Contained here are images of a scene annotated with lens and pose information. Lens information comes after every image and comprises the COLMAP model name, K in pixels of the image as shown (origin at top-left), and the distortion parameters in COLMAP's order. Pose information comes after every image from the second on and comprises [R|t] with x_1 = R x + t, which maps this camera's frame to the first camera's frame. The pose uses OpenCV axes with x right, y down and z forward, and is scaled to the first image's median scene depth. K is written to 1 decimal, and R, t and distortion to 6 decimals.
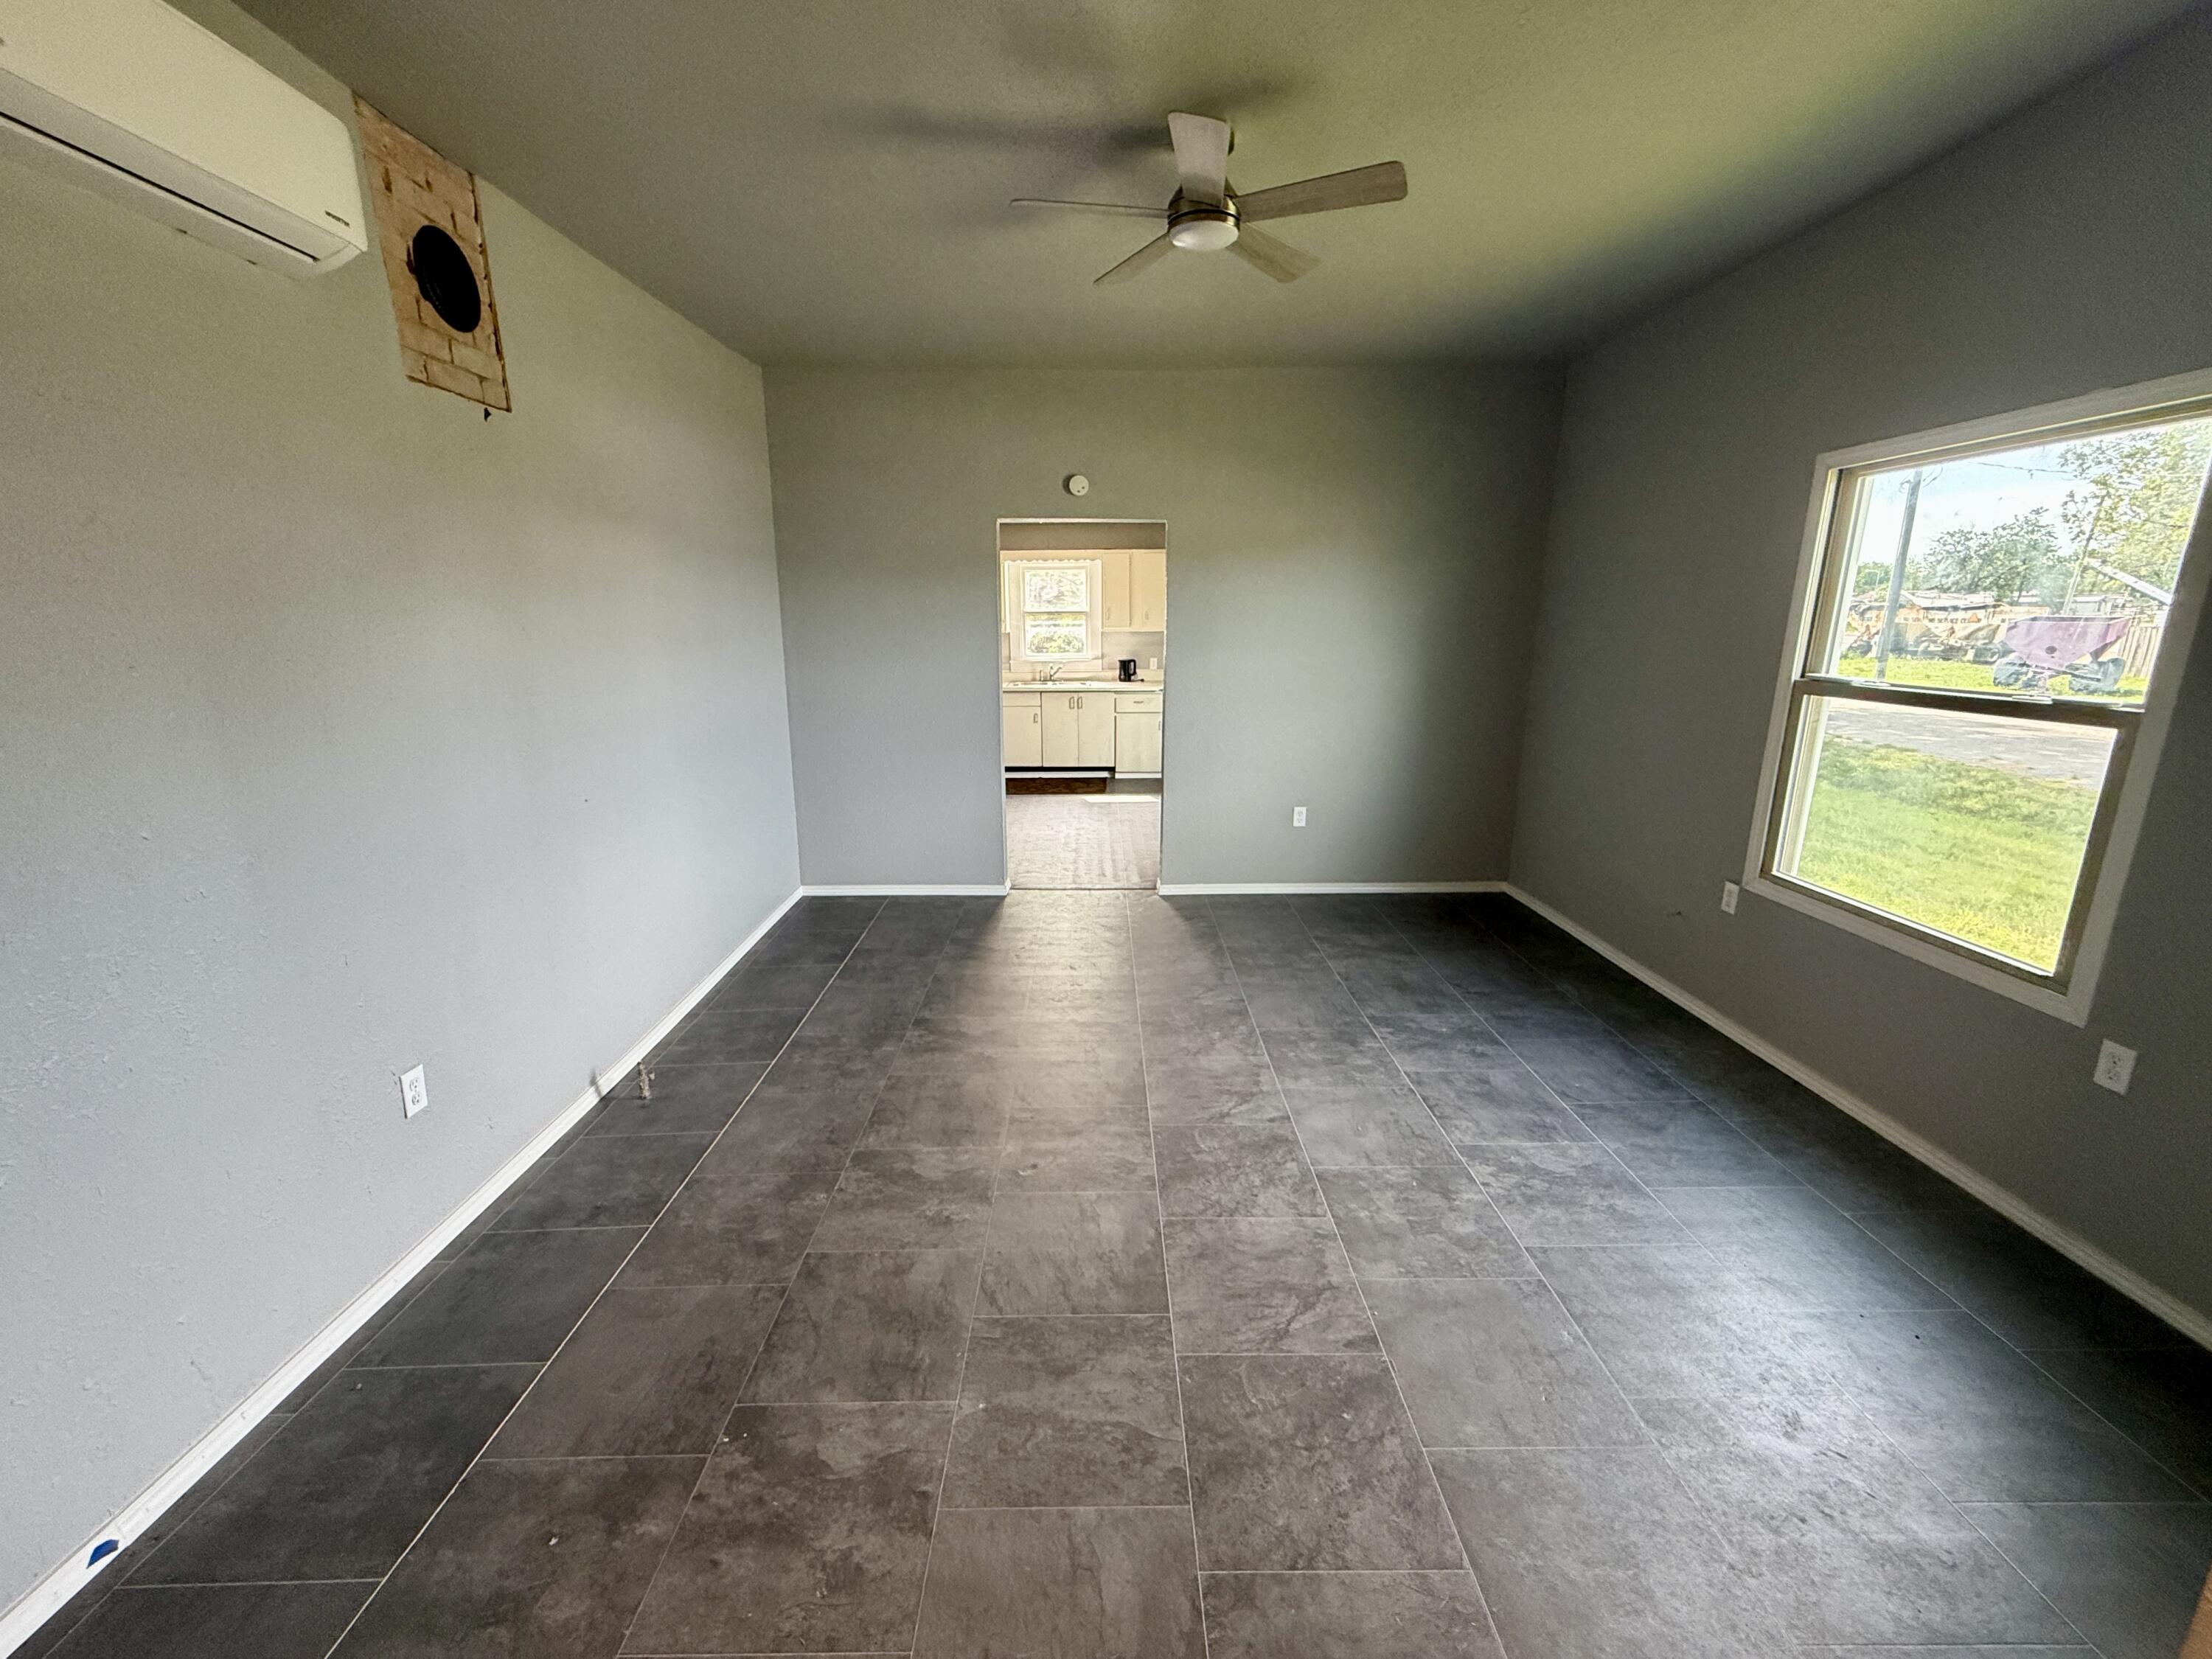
lens RADIAL K [[883.2, 0, 1099.5], [0, 883.2, 831.4], [0, 0, 1]] dist [0.000275, -0.000115]
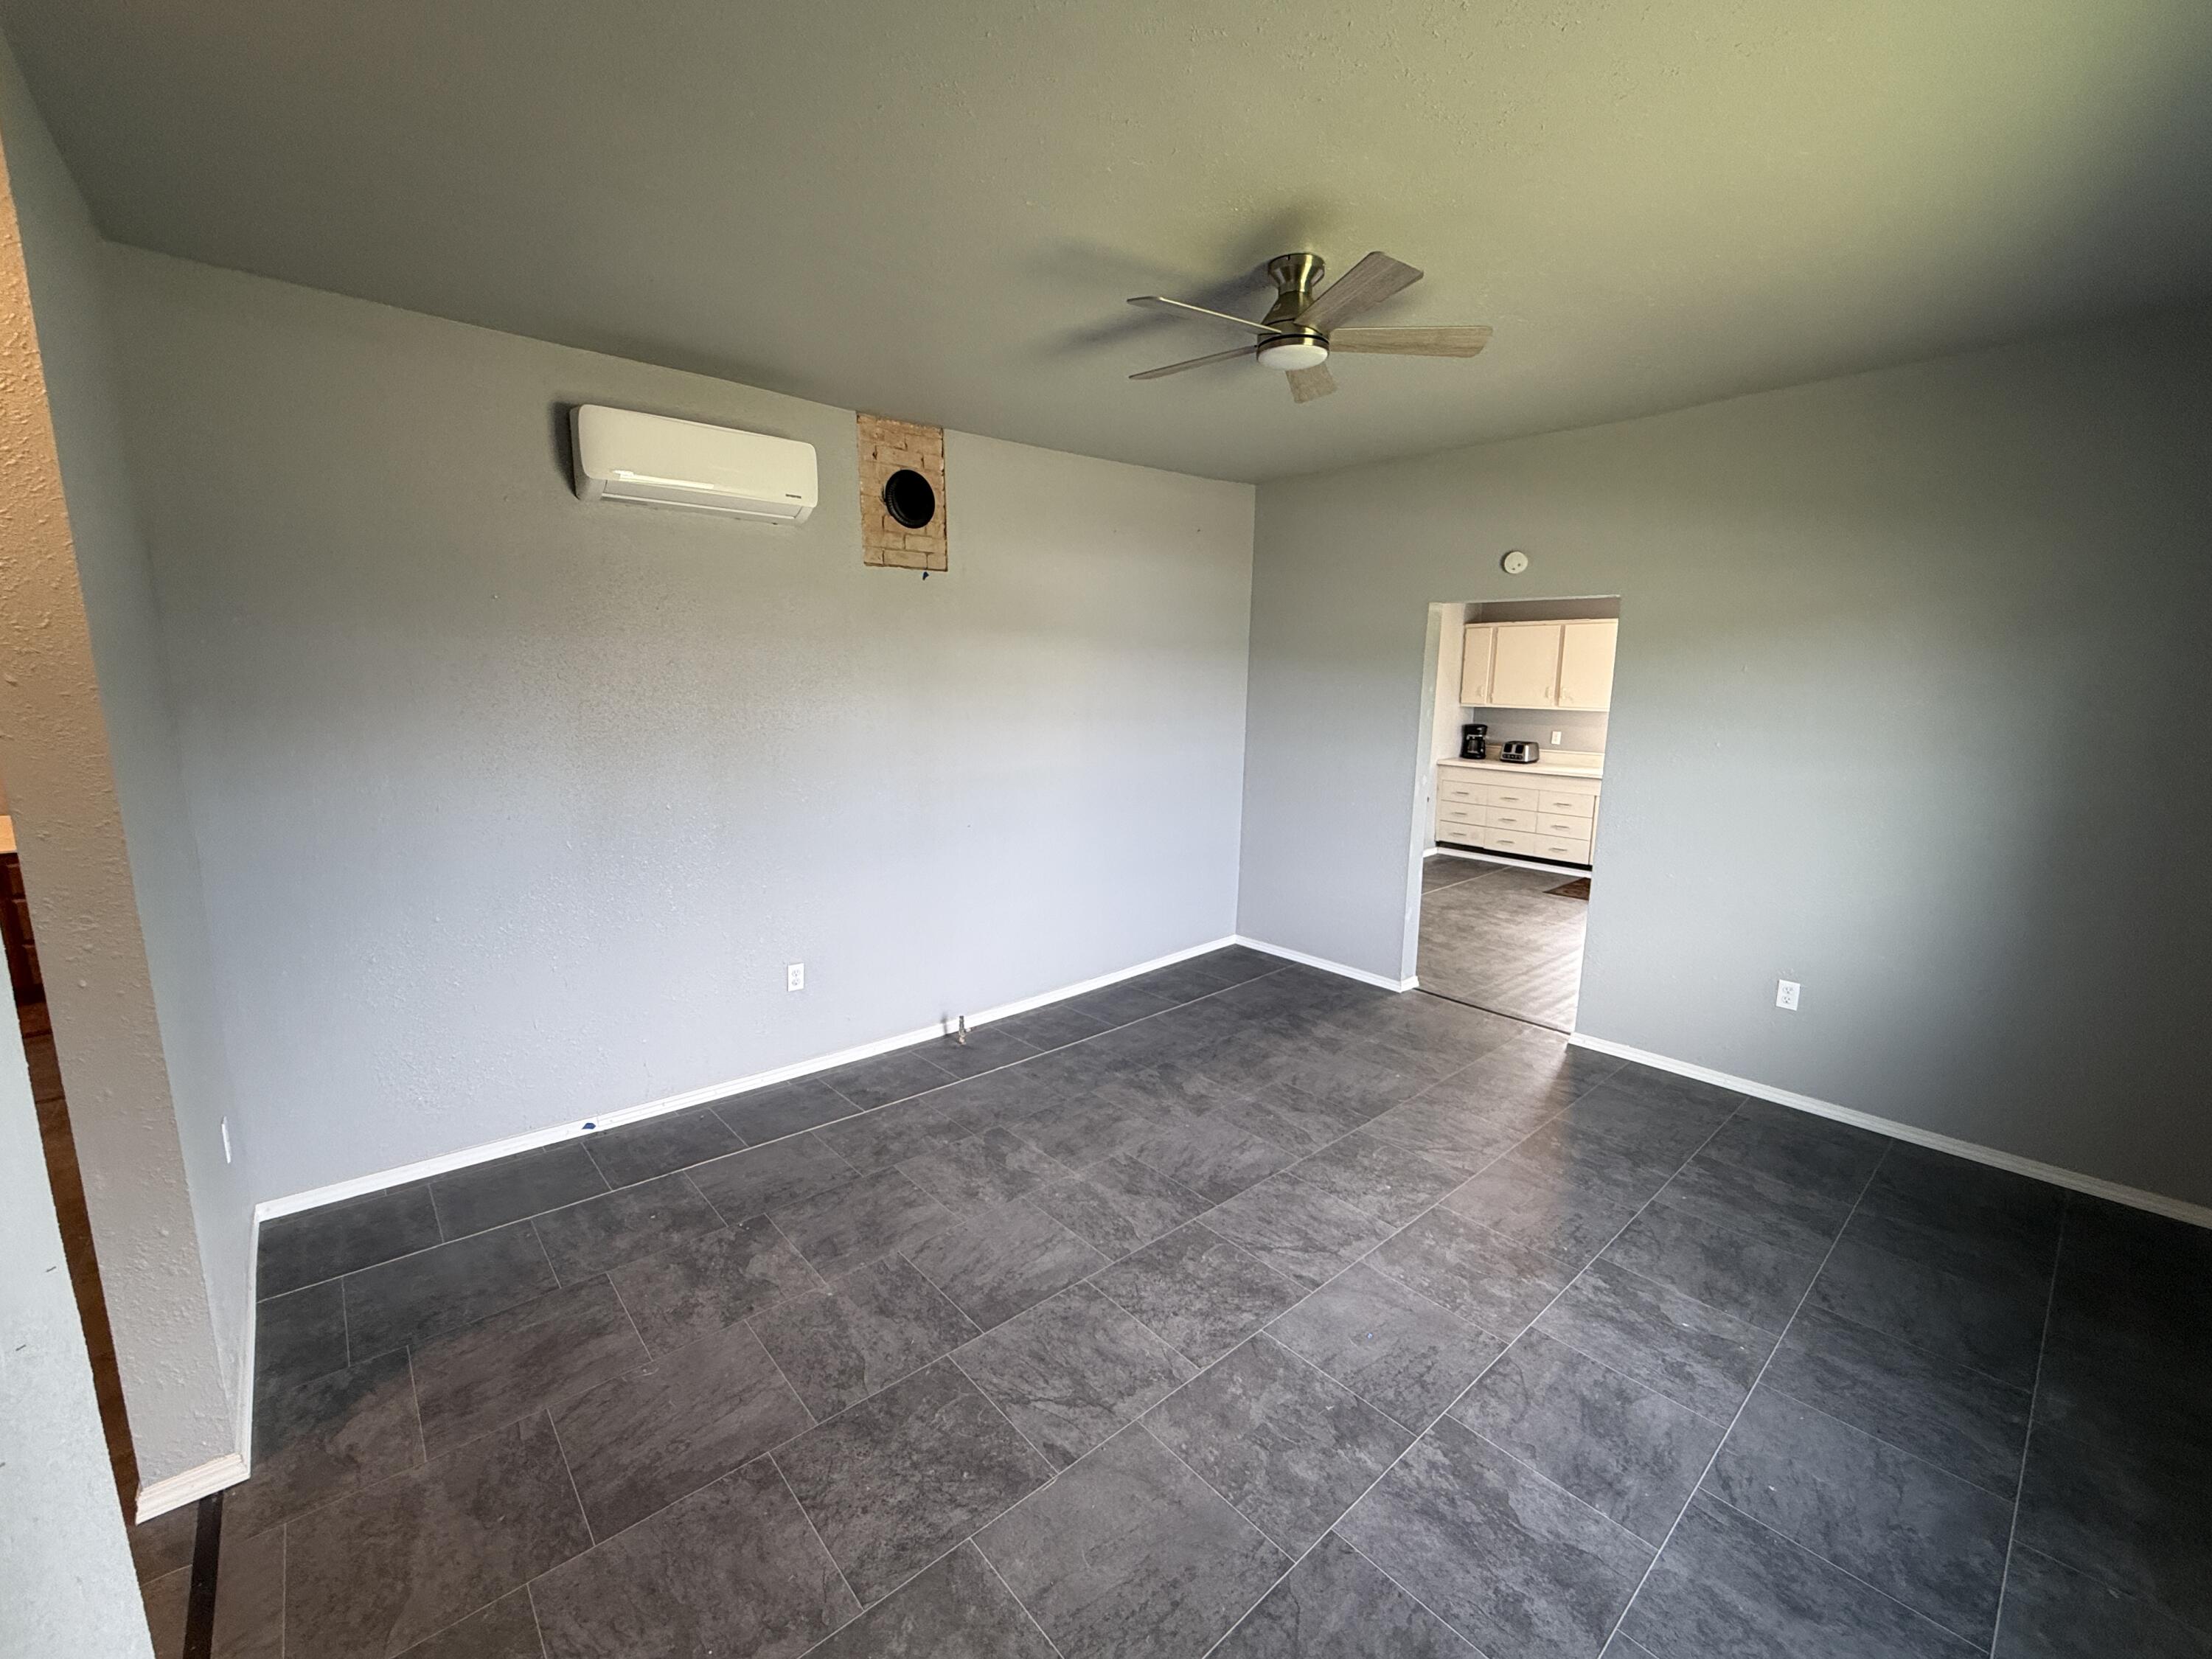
lens RADIAL K [[907.3, 0, 1104.7], [0, 907.3, 832.1], [0, 0, 1]] dist [0.001424, -0.000140]
pose [[0.657562, 0.139526, -0.740368, 0.800360], [-0.188197, 0.981968, 0.017908, -0.113918], [0.729516, 0.127559, 0.671963, 0.206018]]
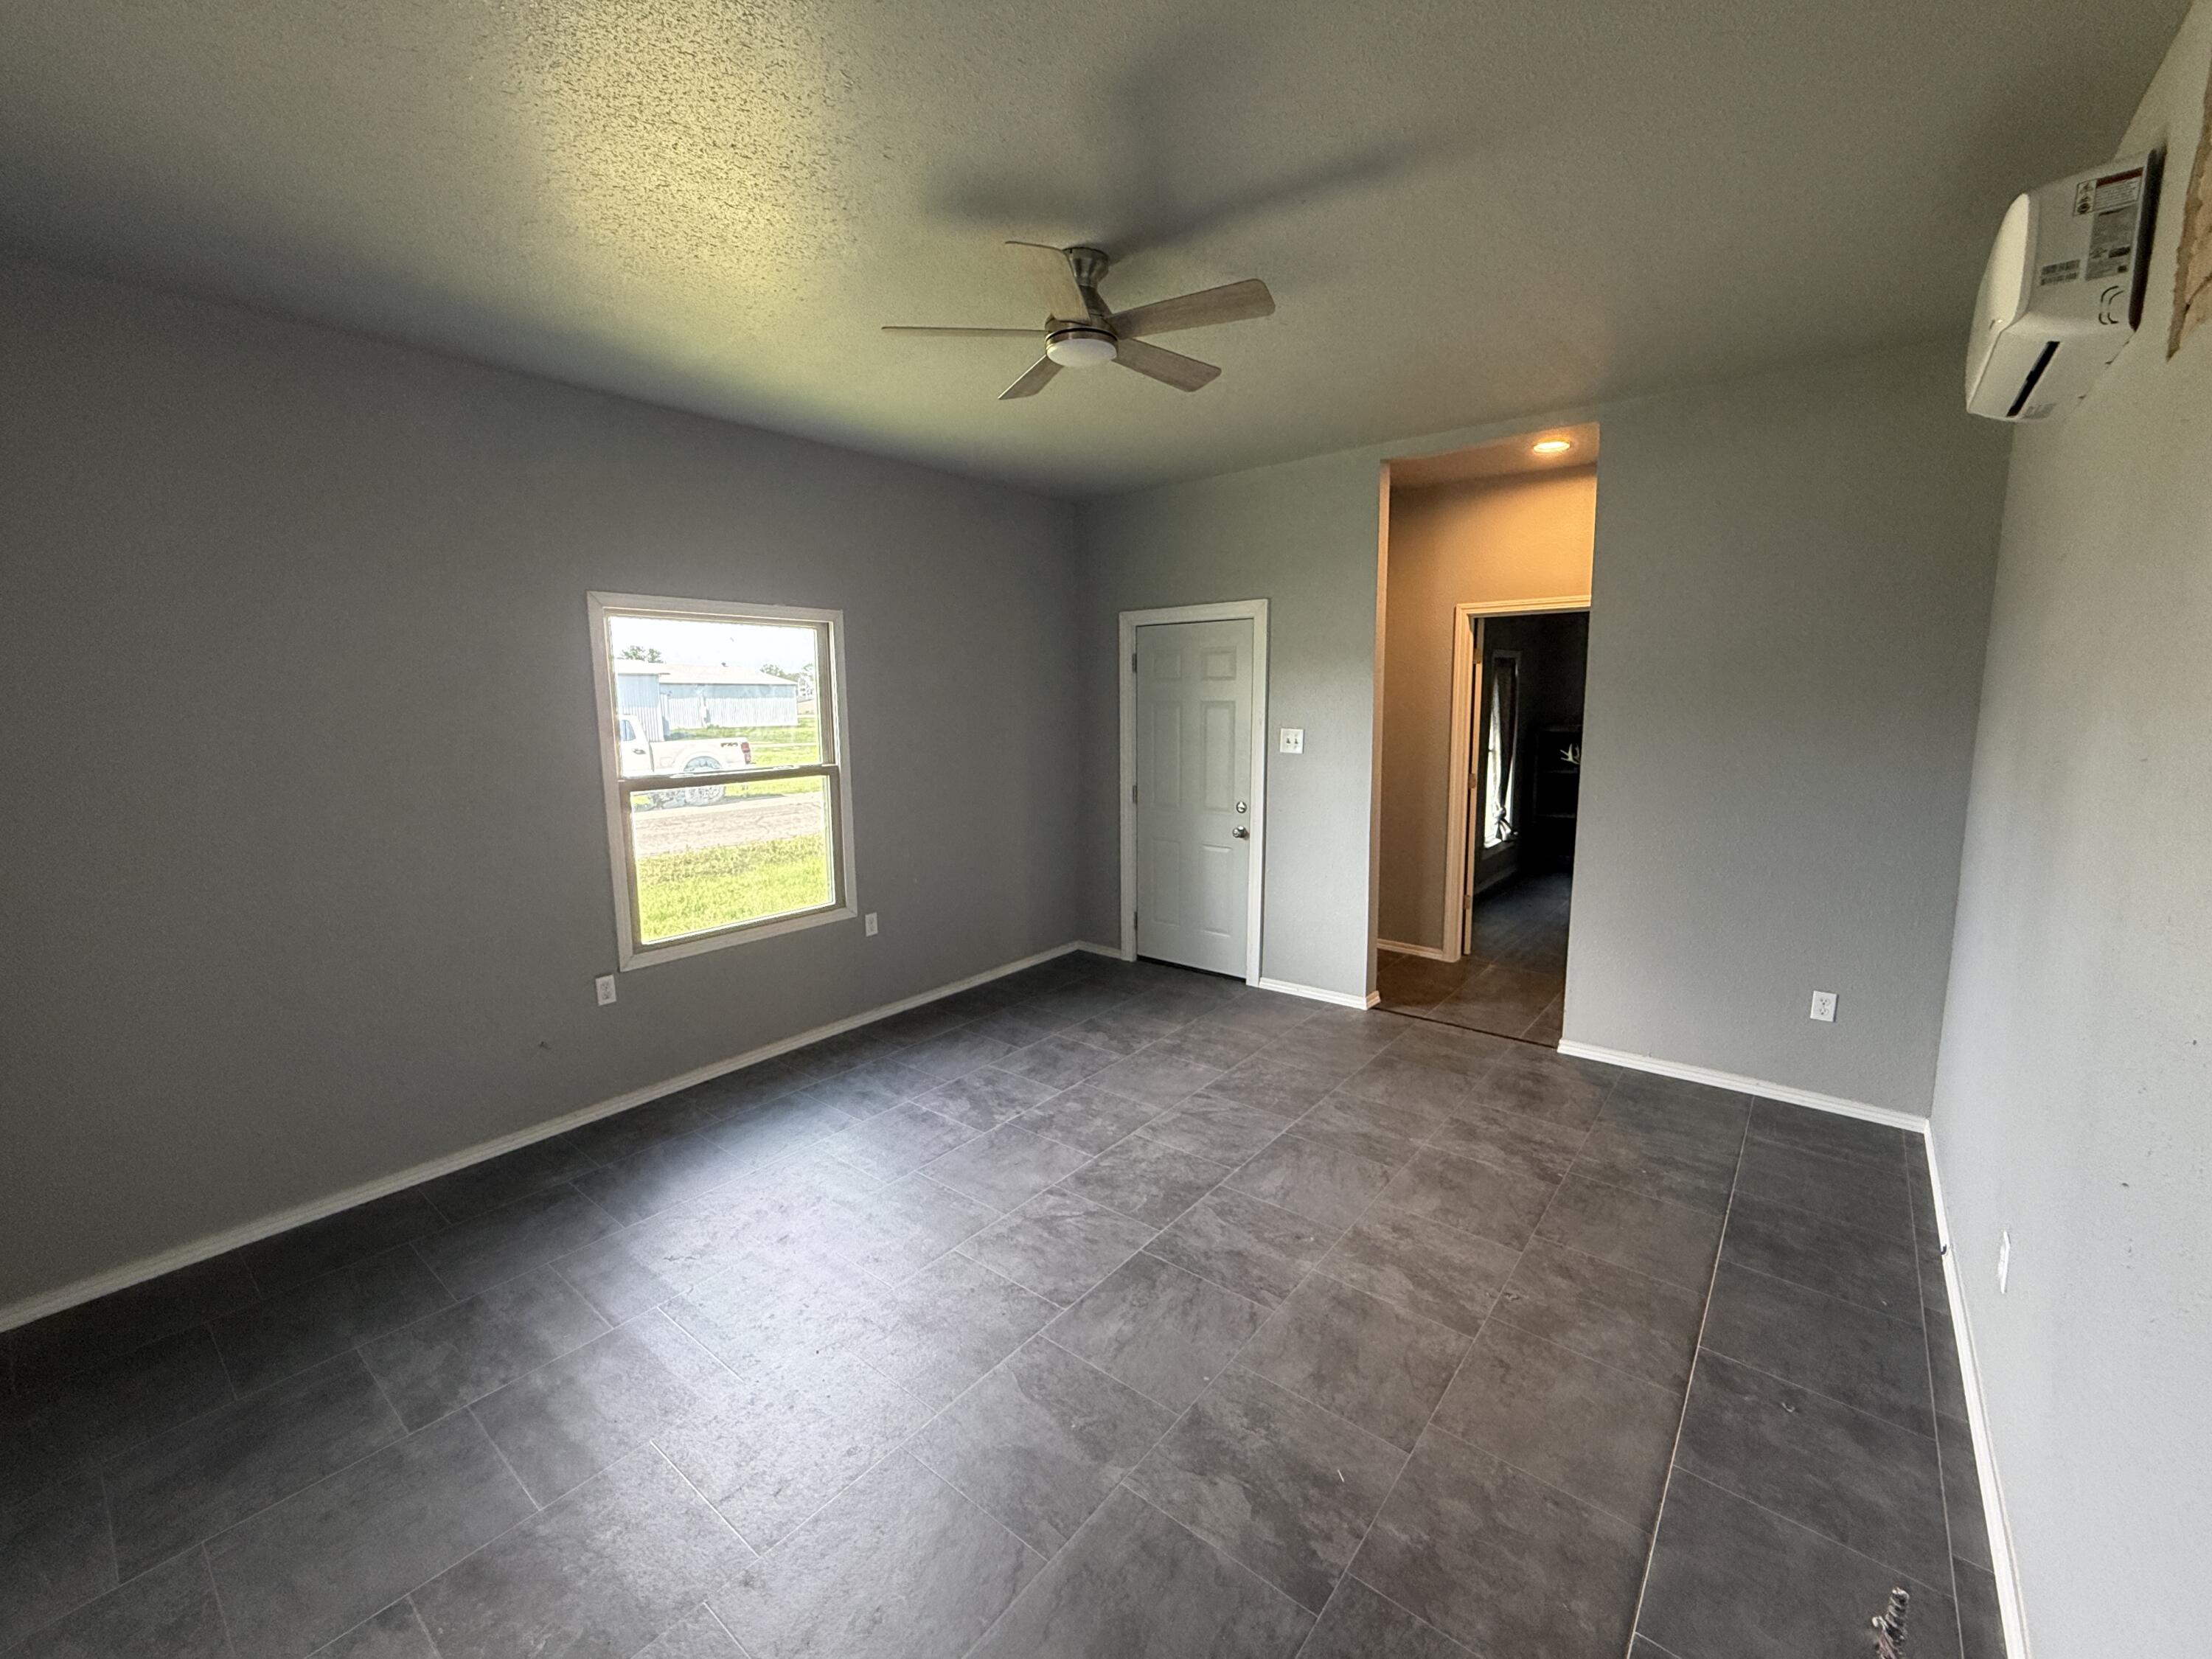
lens RADIAL K [[907.3, 0, 1104.7], [0, 907.3, 832.1], [0, 0, 1]] dist [0.001424, -0.000140]
pose [[-0.777520, -0.077506, 0.624064, -0.564272], [0.166008, 0.931876, 0.322565, -0.483504], [-0.606551, 0.354401, -0.711686, 1.848939]]
